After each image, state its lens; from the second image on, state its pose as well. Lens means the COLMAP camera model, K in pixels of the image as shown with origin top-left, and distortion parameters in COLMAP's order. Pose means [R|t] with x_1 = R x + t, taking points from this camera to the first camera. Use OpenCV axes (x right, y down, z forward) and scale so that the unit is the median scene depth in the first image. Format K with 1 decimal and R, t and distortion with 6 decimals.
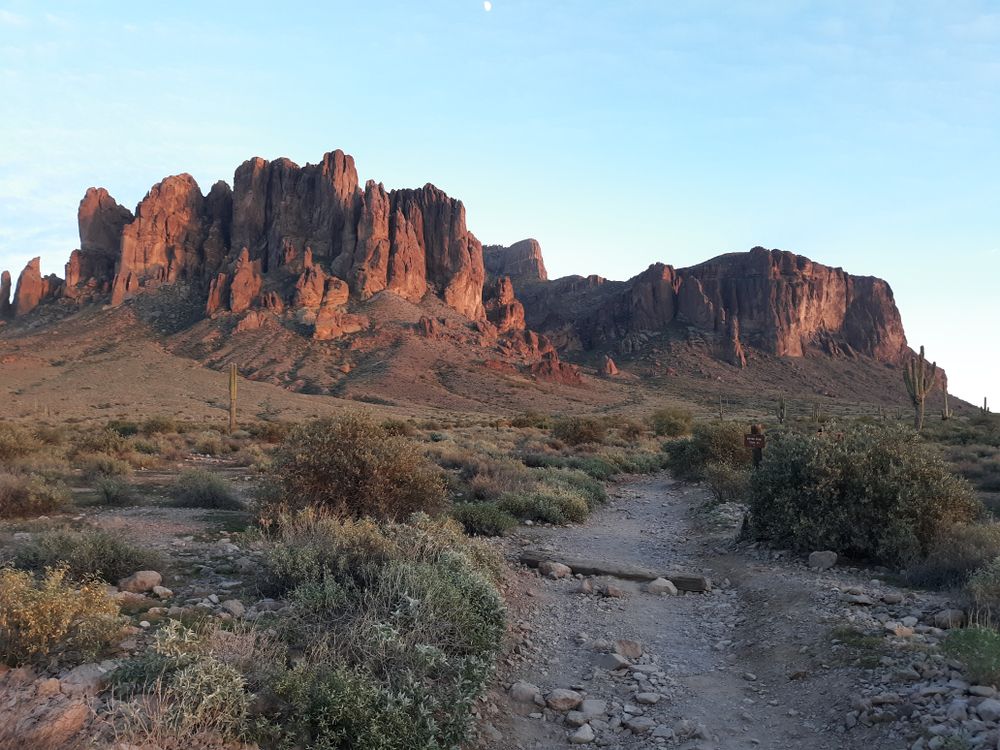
lens RADIAL K [[719.4, 0, 500.0], [0, 719.4, 375.0], [0, 0, 1]] dist [0.048965, -0.127109]
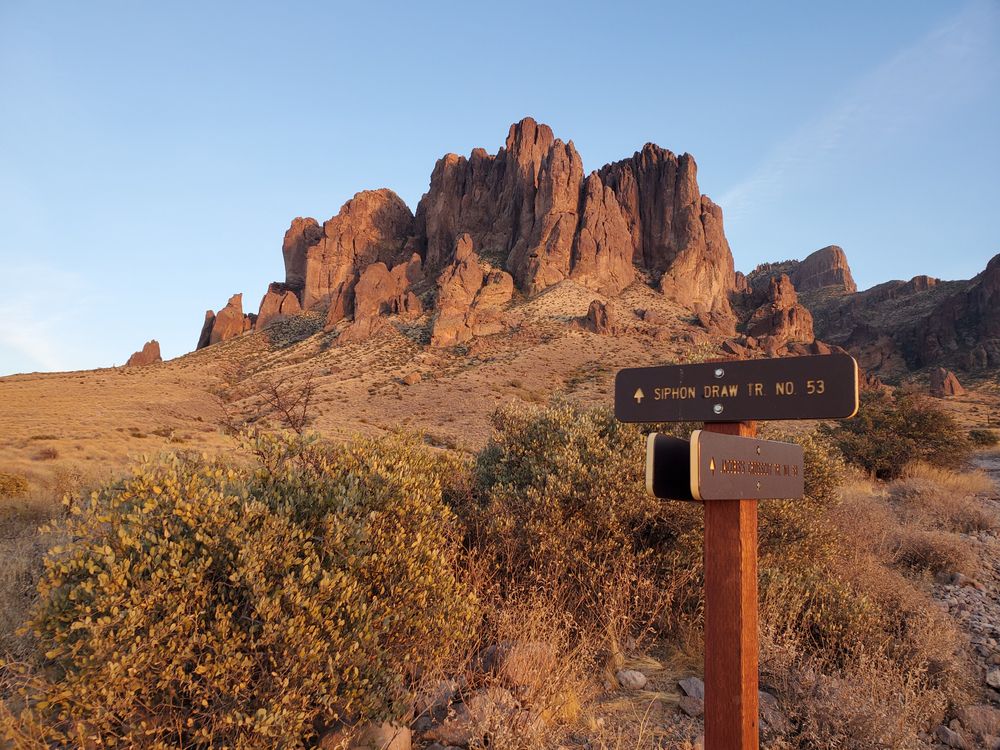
lens RADIAL K [[719.4, 0, 500.0], [0, 719.4, 375.0], [0, 0, 1]] dist [0.048965, -0.127109]
pose [[0.916797, -0.044529, -0.396863, 0.043472], [0.019315, 0.997545, -0.067307, 0.014639], [0.398886, 0.054041, 0.915407, 0.288331]]
